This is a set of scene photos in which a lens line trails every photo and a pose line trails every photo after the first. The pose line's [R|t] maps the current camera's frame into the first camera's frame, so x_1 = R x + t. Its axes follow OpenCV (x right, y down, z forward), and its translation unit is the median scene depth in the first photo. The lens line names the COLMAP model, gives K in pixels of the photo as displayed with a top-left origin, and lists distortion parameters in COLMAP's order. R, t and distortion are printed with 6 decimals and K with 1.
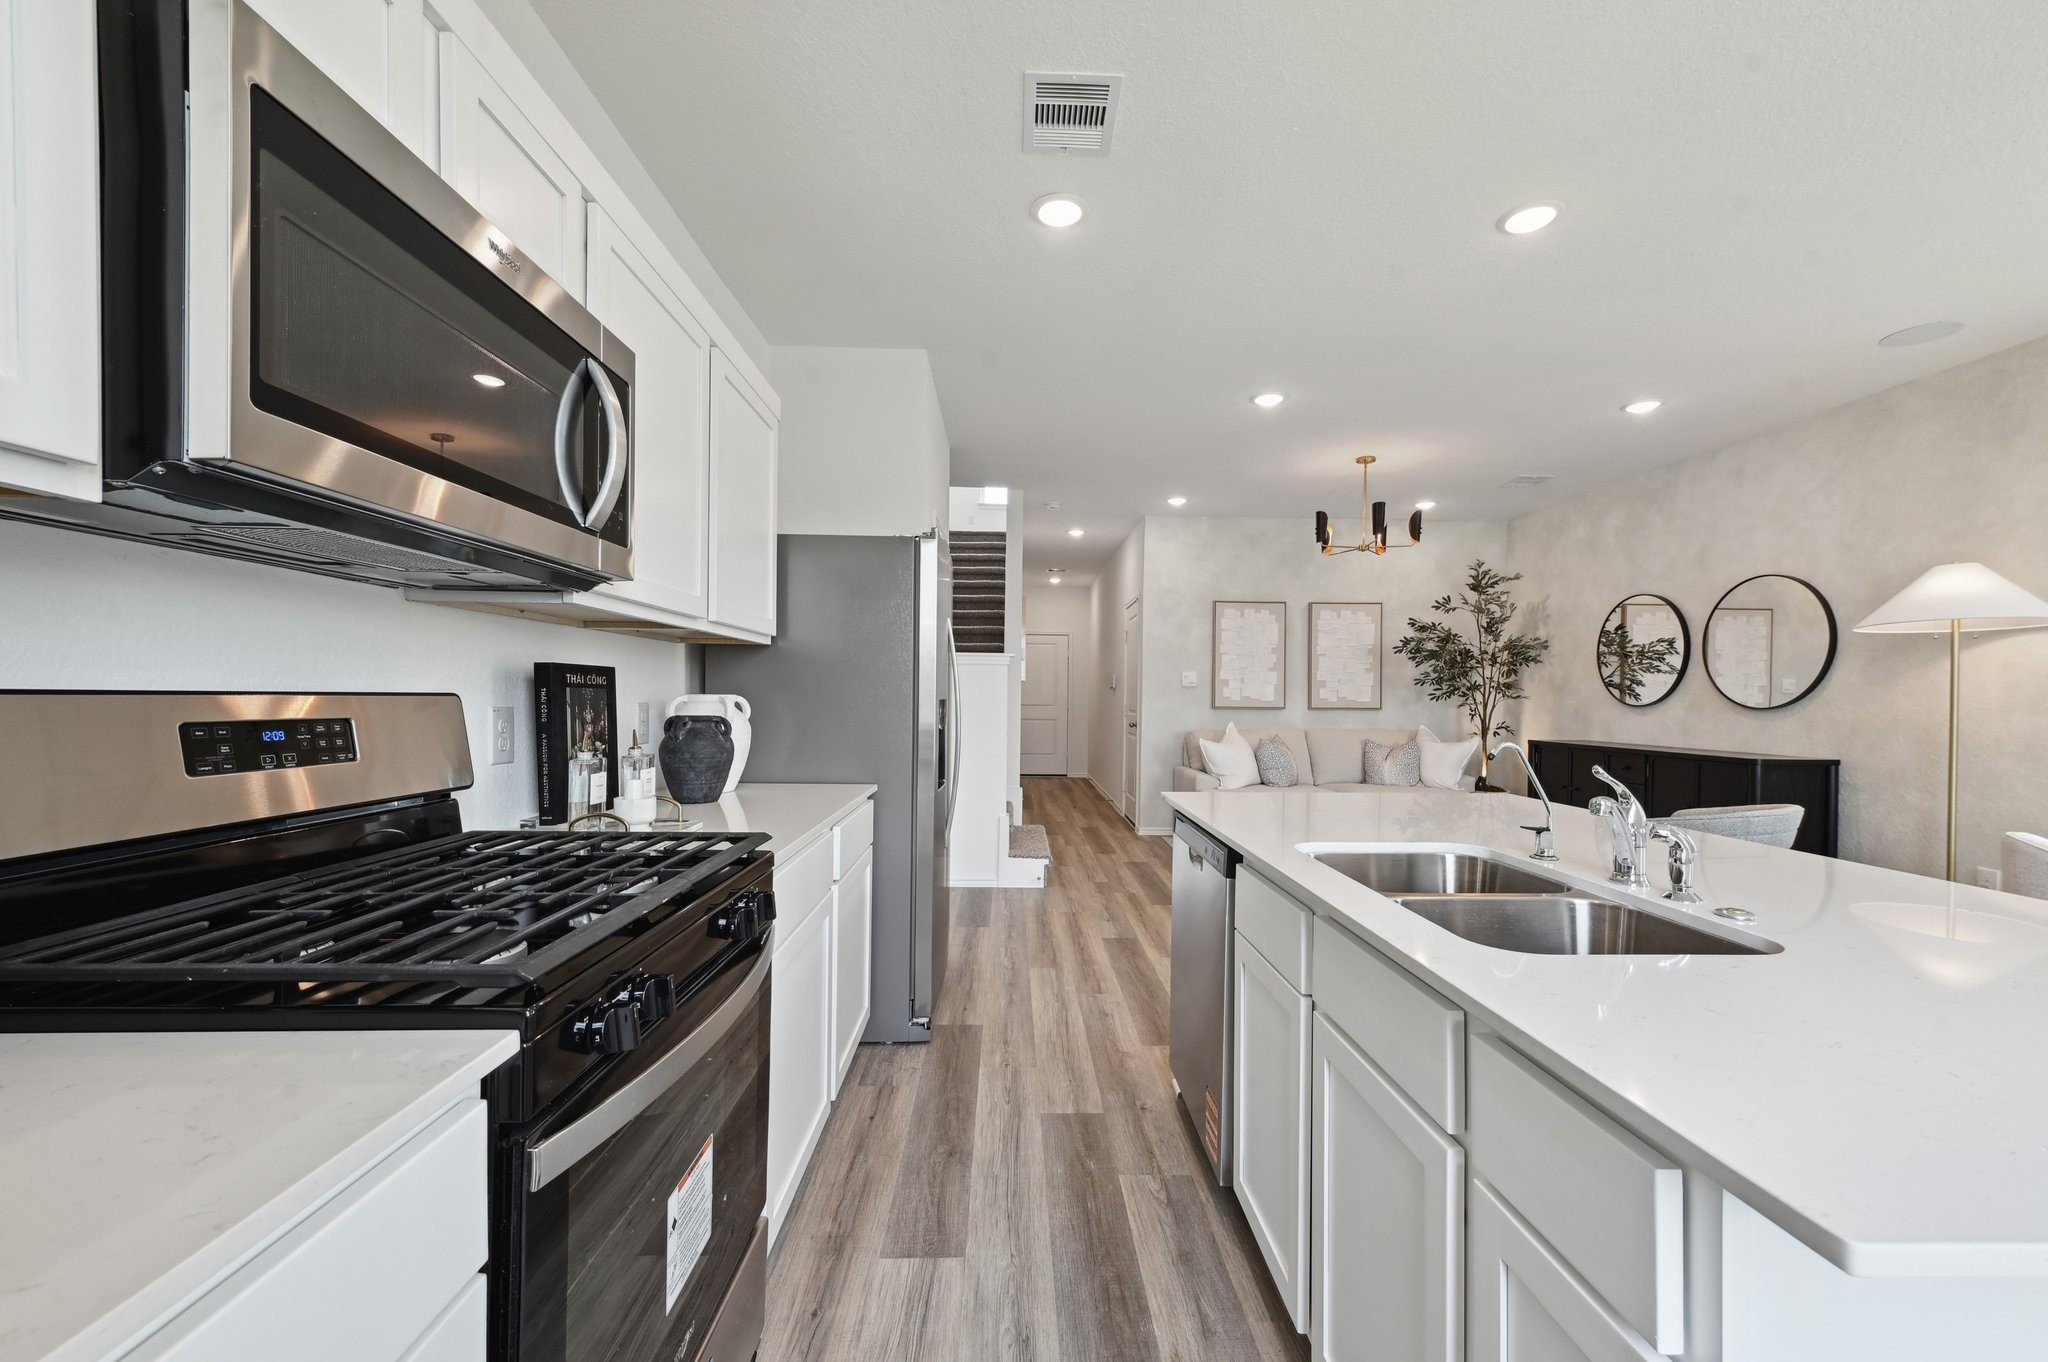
lens RADIAL K [[820.7, 0, 1024.0], [0, 820.7, 681.0], [0, 0, 1]] dist [0.000018, -0.000088]
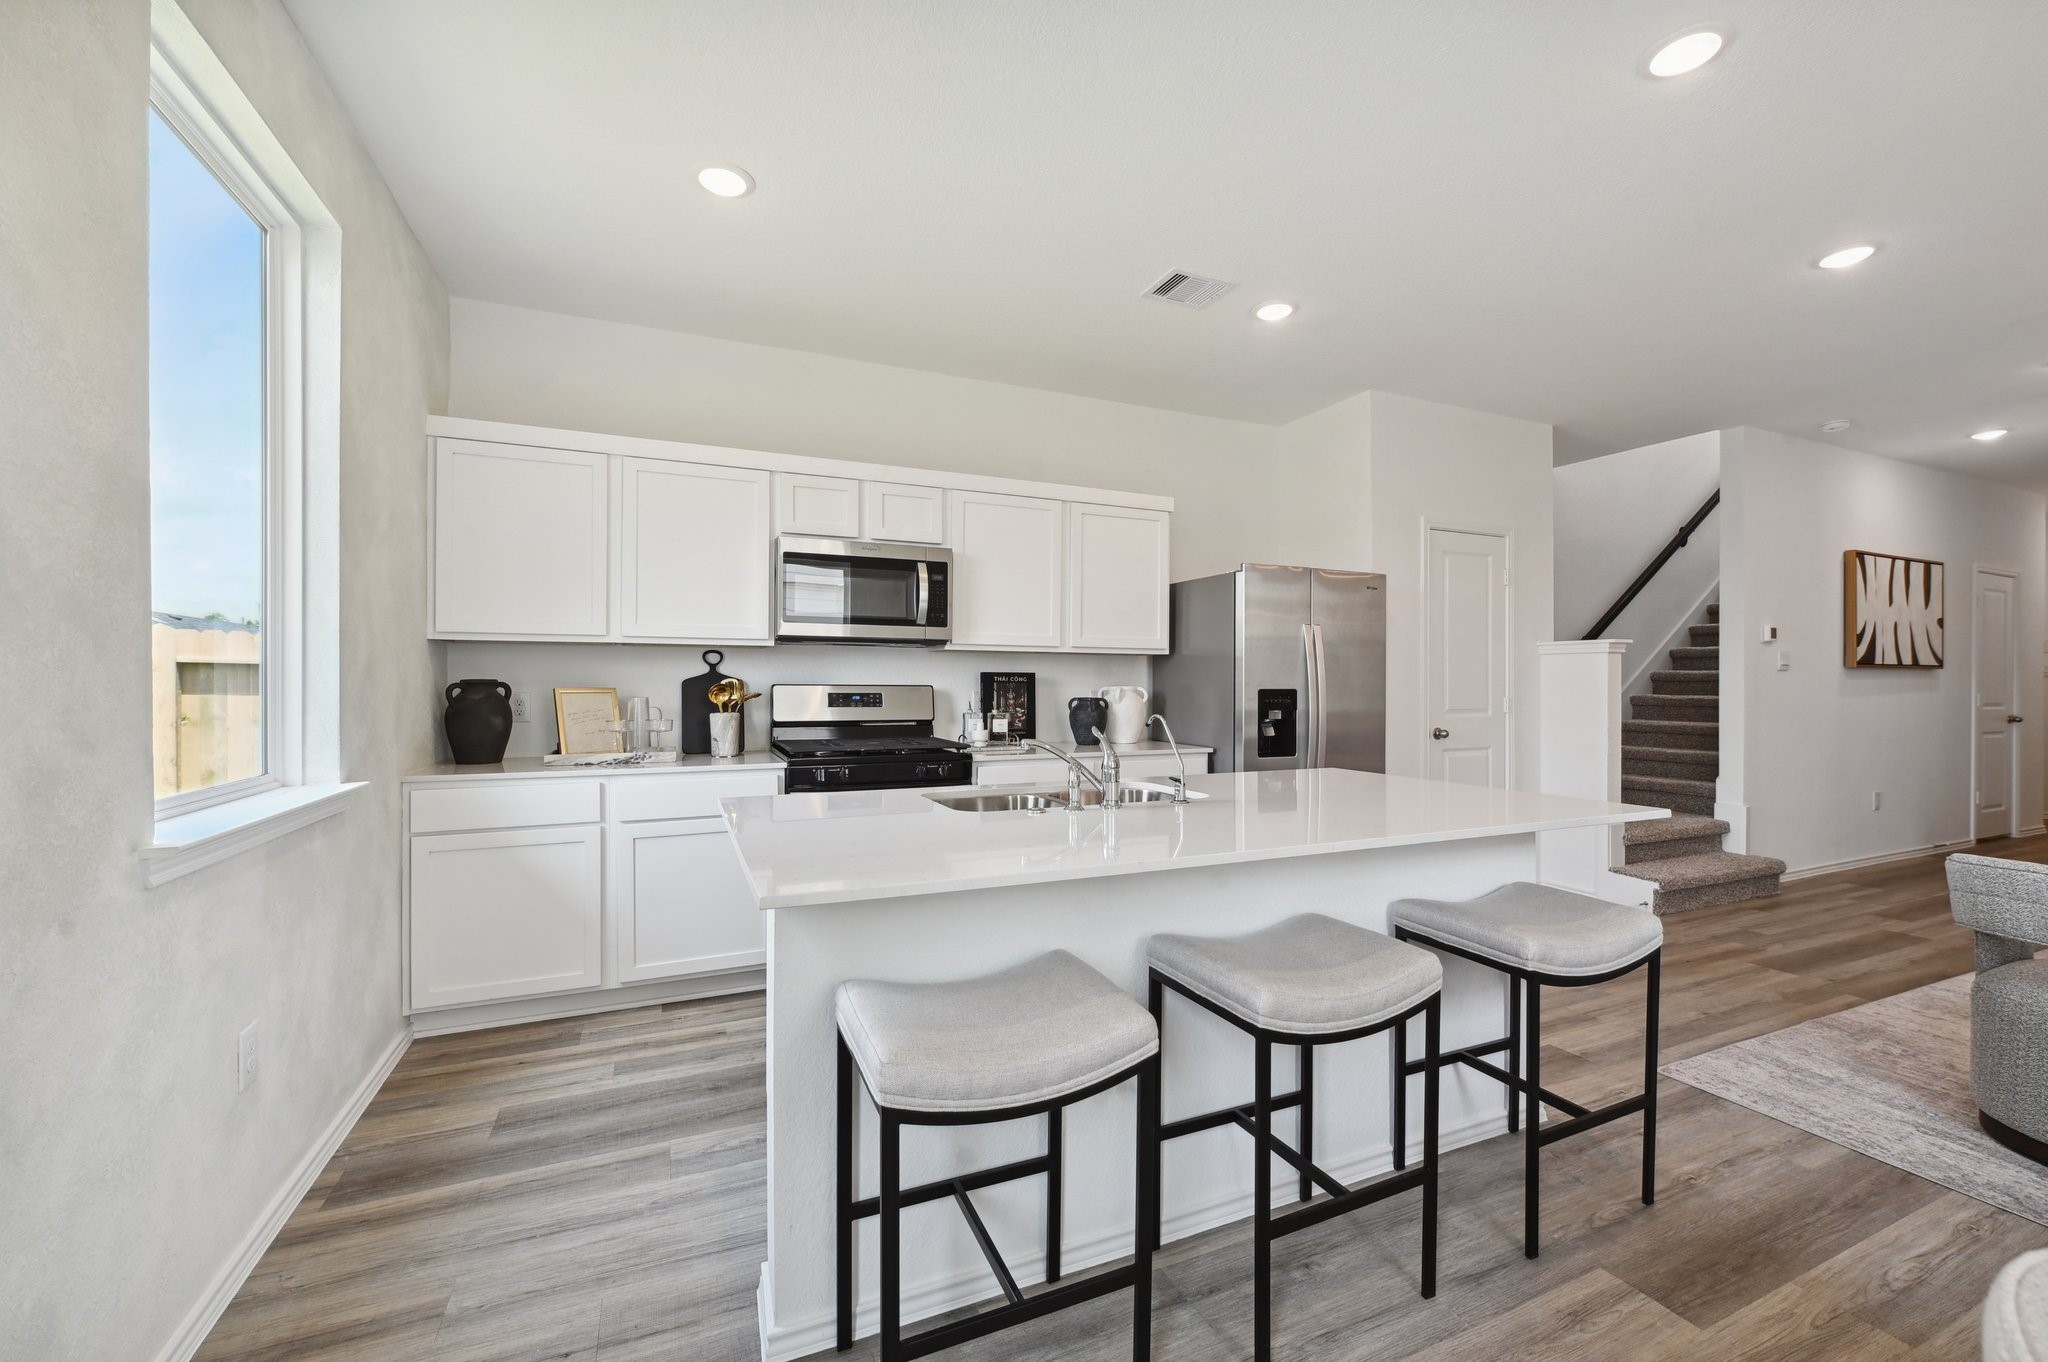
lens RADIAL K [[820.7, 0, 1024.0], [0, 820.7, 681.0], [0, 0, 1]] dist [0.000018, -0.000088]
pose [[0.380133, -0.001196, -0.924931, 0.649838], [0.010476, 0.999941, 0.003012, -0.001283], [0.924872, -0.010834, 0.380123, 0.085420]]
